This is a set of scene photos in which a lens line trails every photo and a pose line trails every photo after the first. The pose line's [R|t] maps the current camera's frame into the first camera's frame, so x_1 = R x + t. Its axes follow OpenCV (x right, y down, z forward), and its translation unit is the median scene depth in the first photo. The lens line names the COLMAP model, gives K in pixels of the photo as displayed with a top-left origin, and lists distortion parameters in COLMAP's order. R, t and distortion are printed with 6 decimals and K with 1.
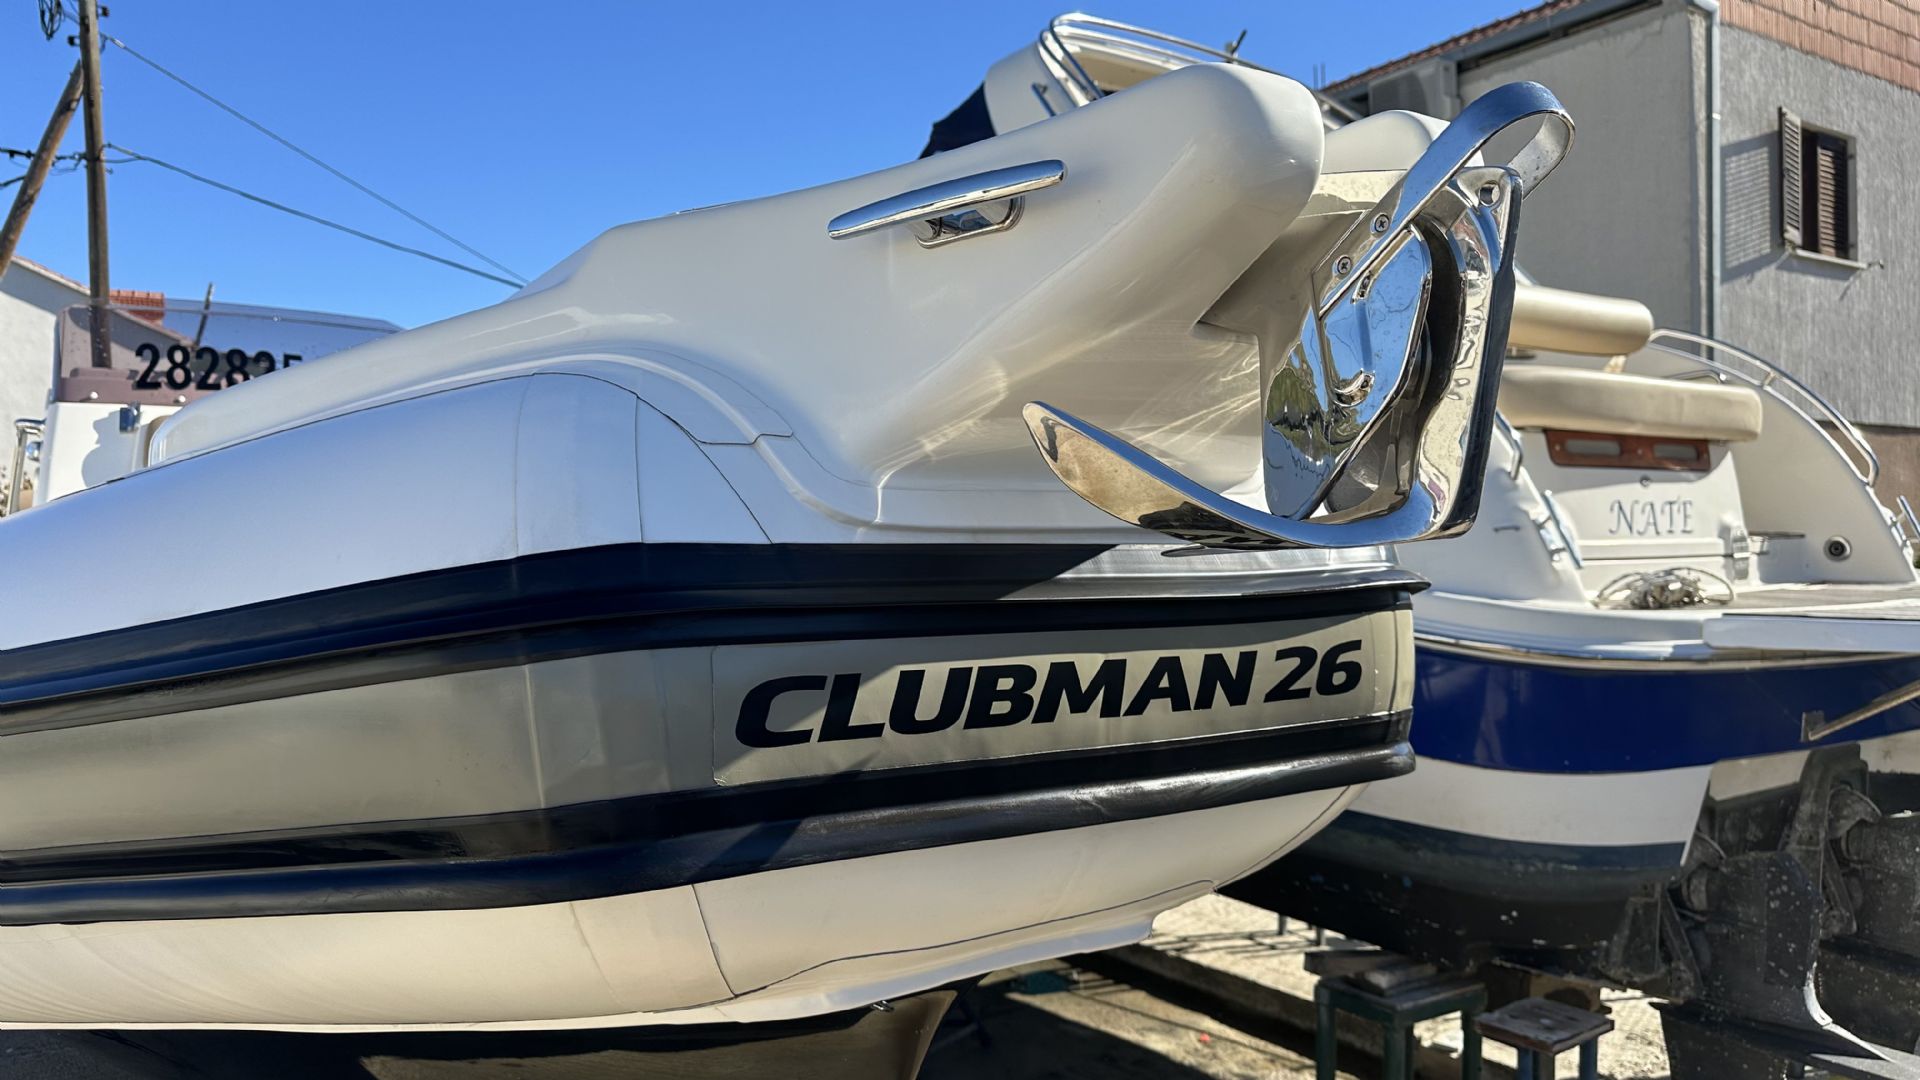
lens RADIAL K [[1354.6, 0, 963.4], [0, 1354.6, 545.6], [0, 0, 1]] dist [0.061807, -0.069527]
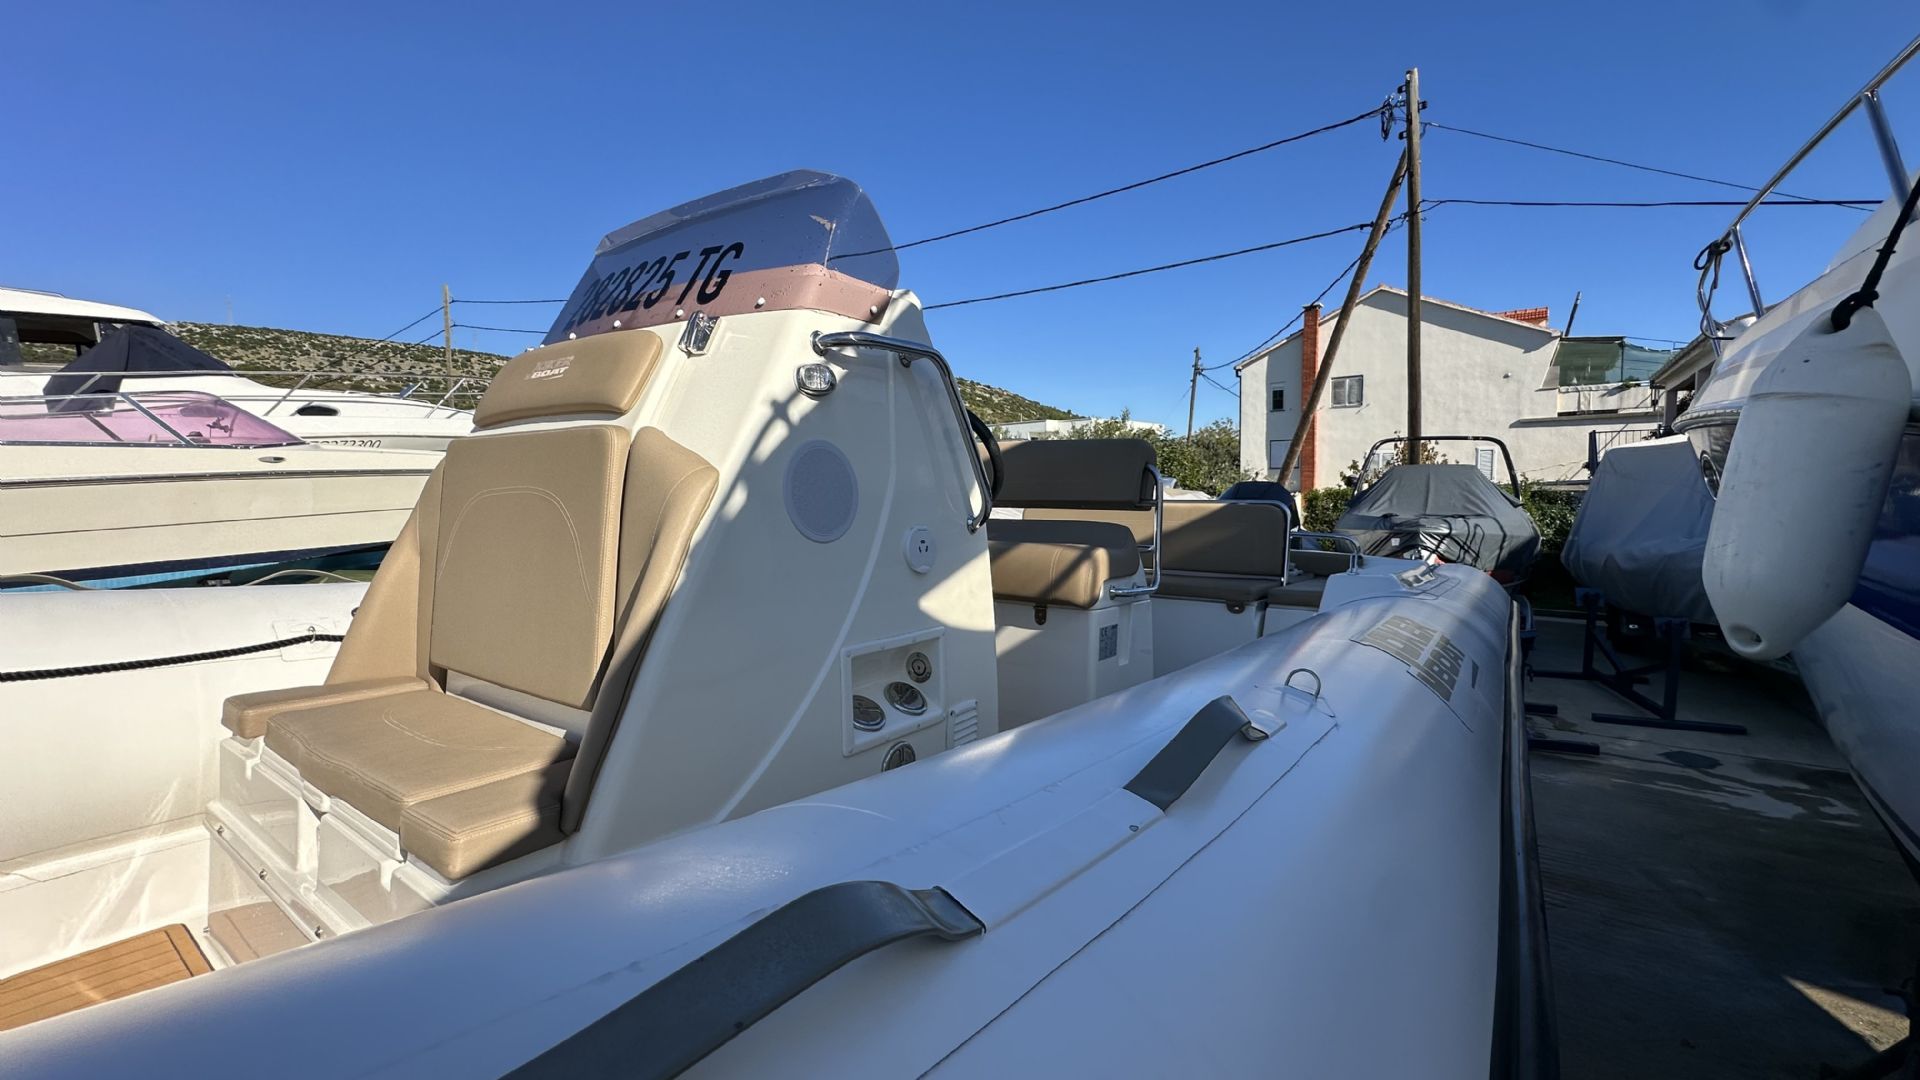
lens RADIAL K [[768.7, 0, 955.6], [0, 768.7, 538.2], [0, 0, 1]] dist [-0.005162, 0.001831]
pose [[0.339447, 0.067467, -0.938202, -0.032663], [0.008979, 0.997147, 0.074954, -0.011094], [0.940582, -0.033867, 0.337873, 0.742830]]
